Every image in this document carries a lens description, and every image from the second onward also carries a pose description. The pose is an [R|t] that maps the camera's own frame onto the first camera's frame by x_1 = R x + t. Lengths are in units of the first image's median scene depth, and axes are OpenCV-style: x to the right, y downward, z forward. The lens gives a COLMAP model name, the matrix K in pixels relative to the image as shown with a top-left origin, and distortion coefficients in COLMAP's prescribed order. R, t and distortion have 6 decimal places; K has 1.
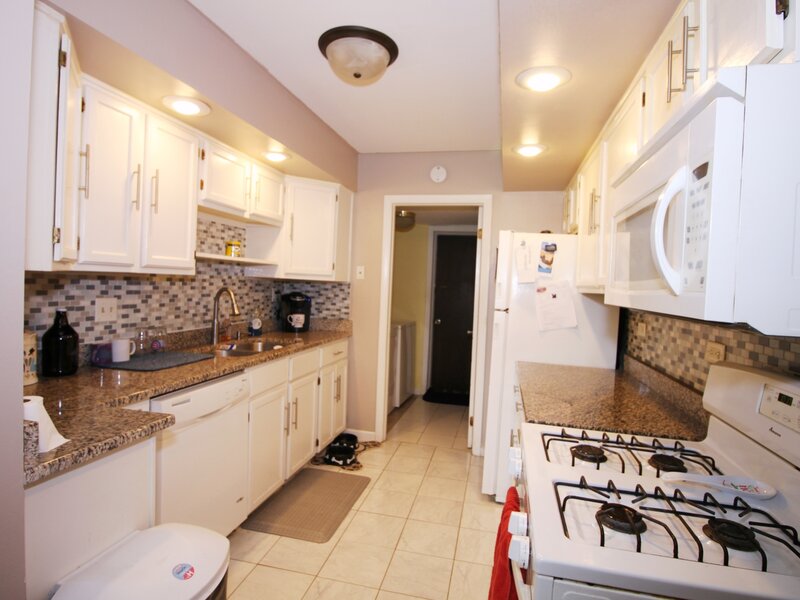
lens RADIAL K [[433.0, 0, 401.2], [0, 433.0, 296.3], [0, 0, 1]] dist [-0.001348, -0.000047]
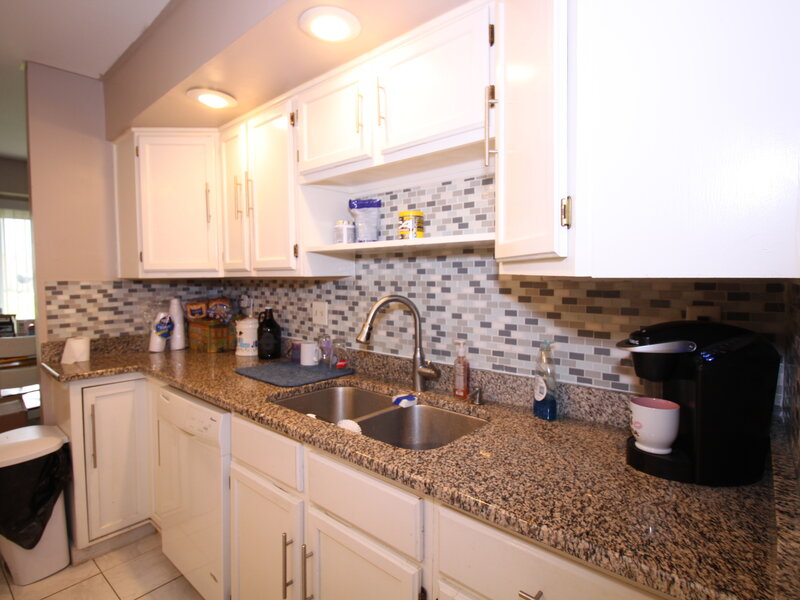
lens RADIAL K [[433.0, 0, 401.1], [0, 433.0, 298.3], [0, 0, 1]] dist [-0.001348, -0.000047]
pose [[-0.472638, 0.007509, -0.881225, 0.117019], [-0.041055, 0.998690, 0.030530, -0.037298], [0.880300, 0.050608, -0.471711, 1.399189]]
